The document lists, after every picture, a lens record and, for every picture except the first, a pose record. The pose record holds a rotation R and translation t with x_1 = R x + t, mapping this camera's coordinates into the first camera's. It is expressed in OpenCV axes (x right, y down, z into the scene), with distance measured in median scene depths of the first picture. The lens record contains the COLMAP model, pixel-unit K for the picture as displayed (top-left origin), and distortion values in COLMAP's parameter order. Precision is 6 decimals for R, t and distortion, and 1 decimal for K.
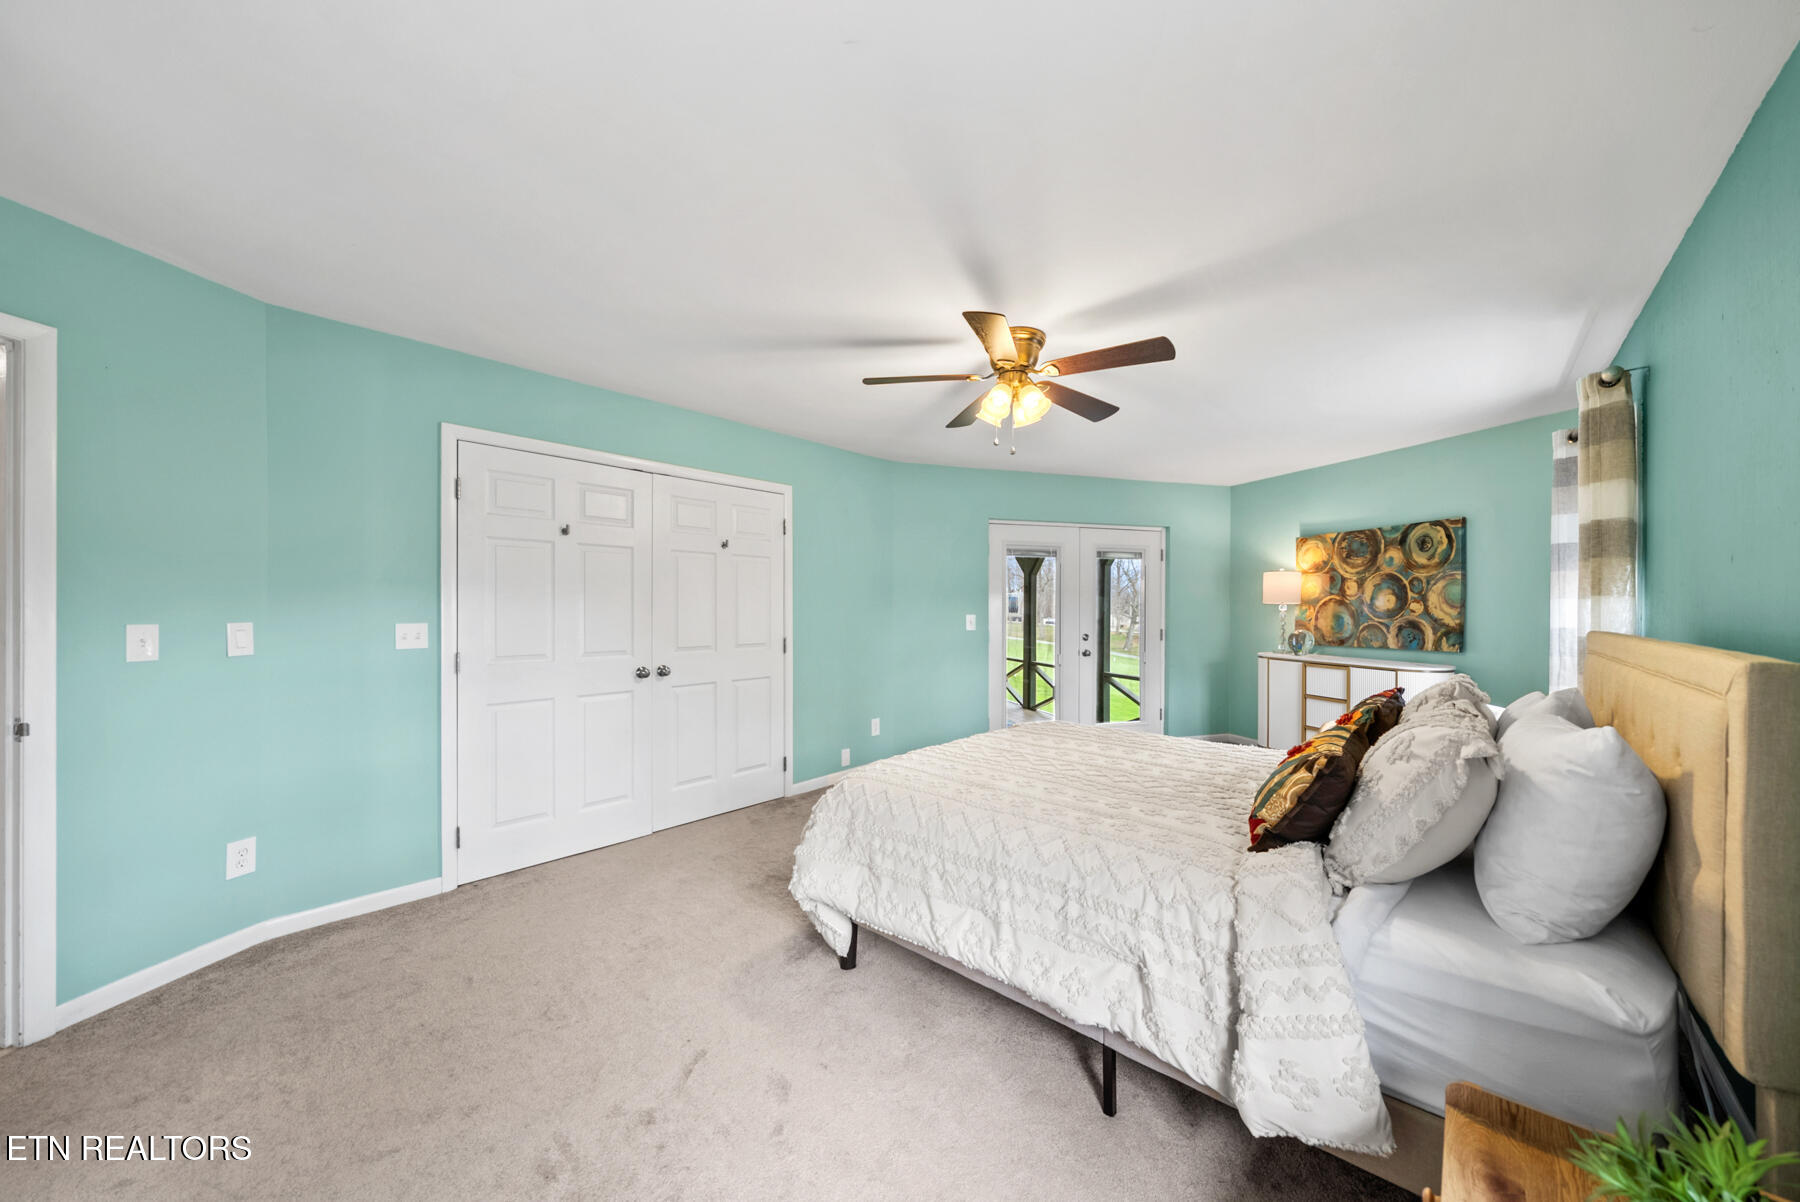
lens RADIAL K [[630.8, 0, 900.0], [0, 630.8, 601.0], [0, 0, 1]] dist [-0.000362, -0.000033]
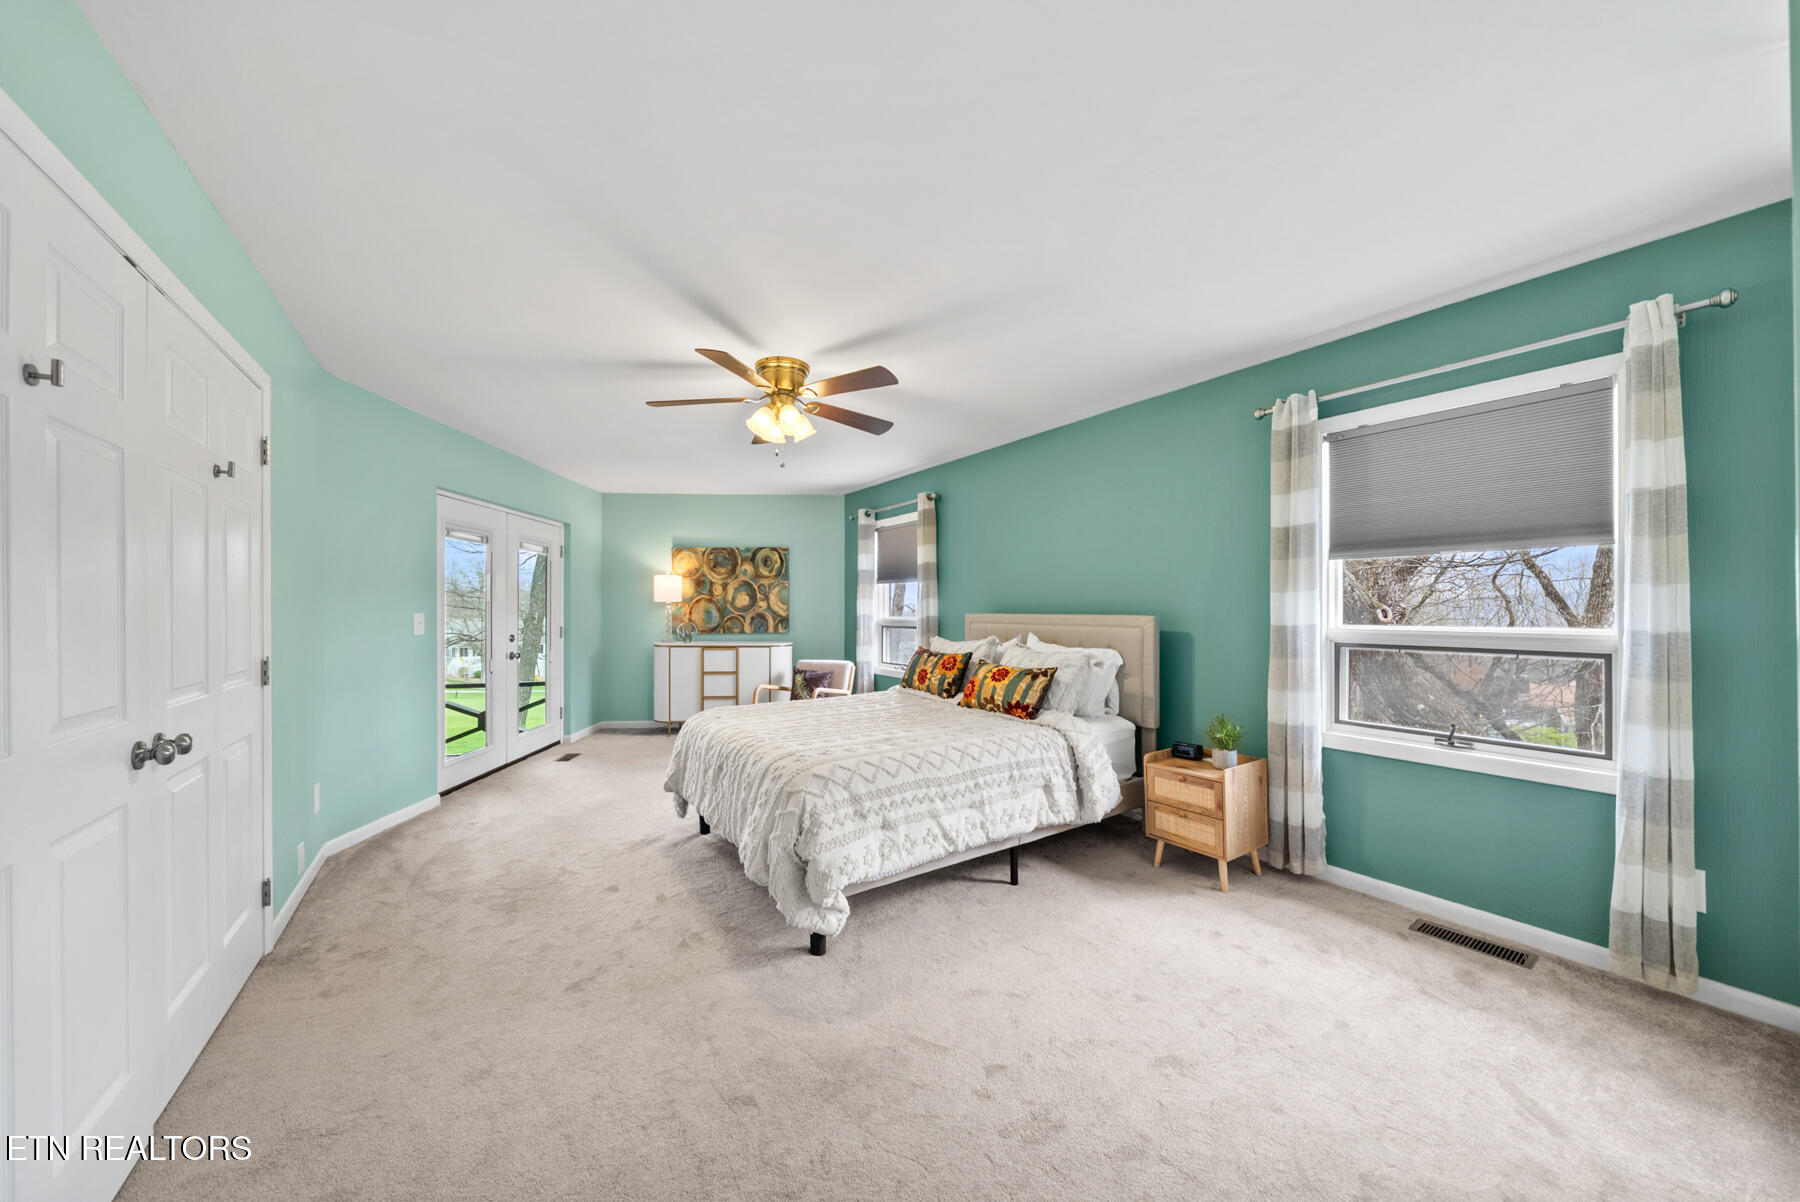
lens RADIAL K [[630.8, 0, 900.0], [0, 630.8, 601.0], [0, 0, 1]] dist [-0.000362, -0.000033]
pose [[0.234326, 0.007606, 0.972128, -0.534395], [-0.006458, 0.999960, -0.006267, 0.009449], [-0.972137, -0.004810, 0.234365, 0.325863]]
